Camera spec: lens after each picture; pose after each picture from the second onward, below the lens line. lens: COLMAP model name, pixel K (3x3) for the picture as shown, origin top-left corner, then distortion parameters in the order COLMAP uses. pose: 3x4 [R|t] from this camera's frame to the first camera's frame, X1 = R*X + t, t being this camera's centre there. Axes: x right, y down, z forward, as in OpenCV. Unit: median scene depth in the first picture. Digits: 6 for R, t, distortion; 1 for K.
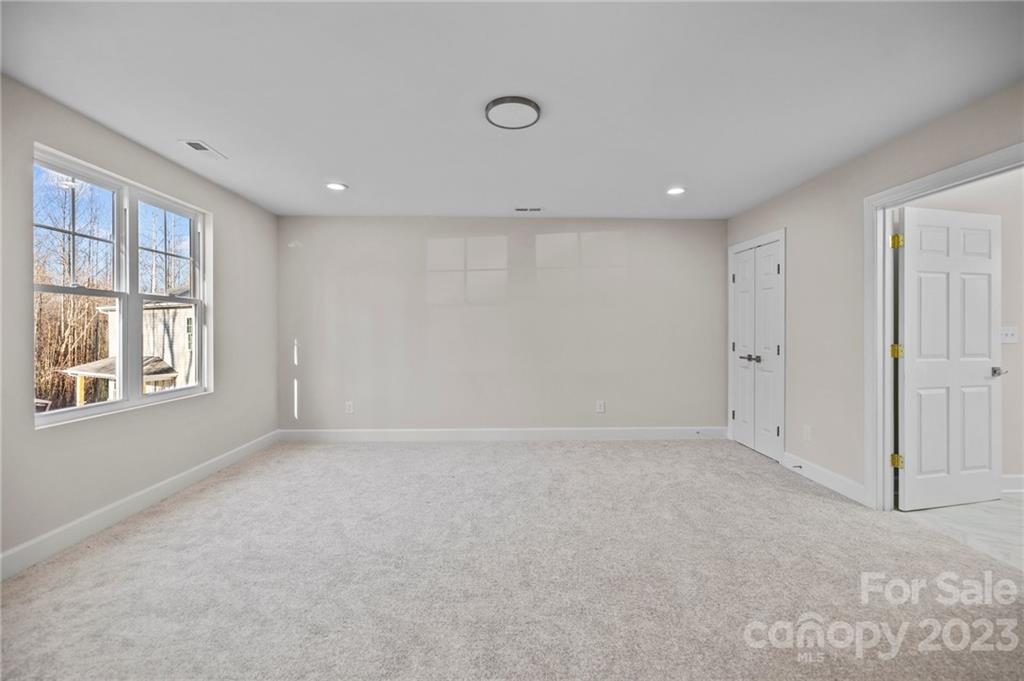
lens RADIAL K [[432.5, 0, 512.6], [0, 432.5, 336.9], [0, 0, 1]] dist [-0.000012, 0.000267]
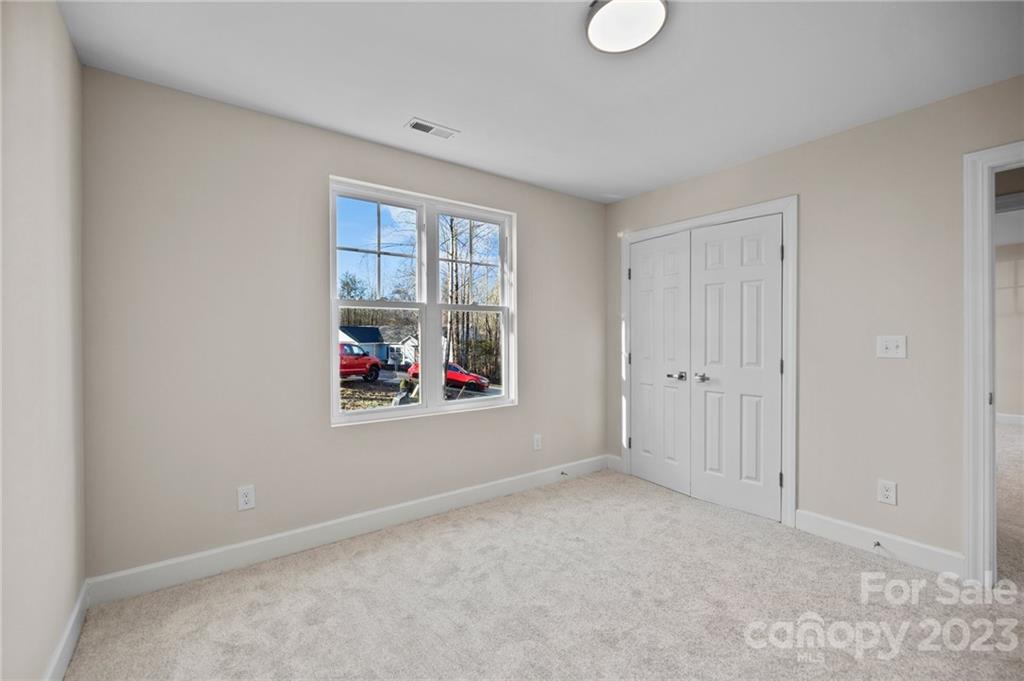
lens RADIAL K [[429.4, 0, 510.9], [0, 429.4, 349.0], [0, 0, 1]] dist [0.000111, 0.000073]
pose [[0.571812, -0.002326, -0.820381, 0.068602], [0.004849, 0.999988, 0.000545, 0.007506], [0.820370, -0.004290, 0.571816, 0.522509]]
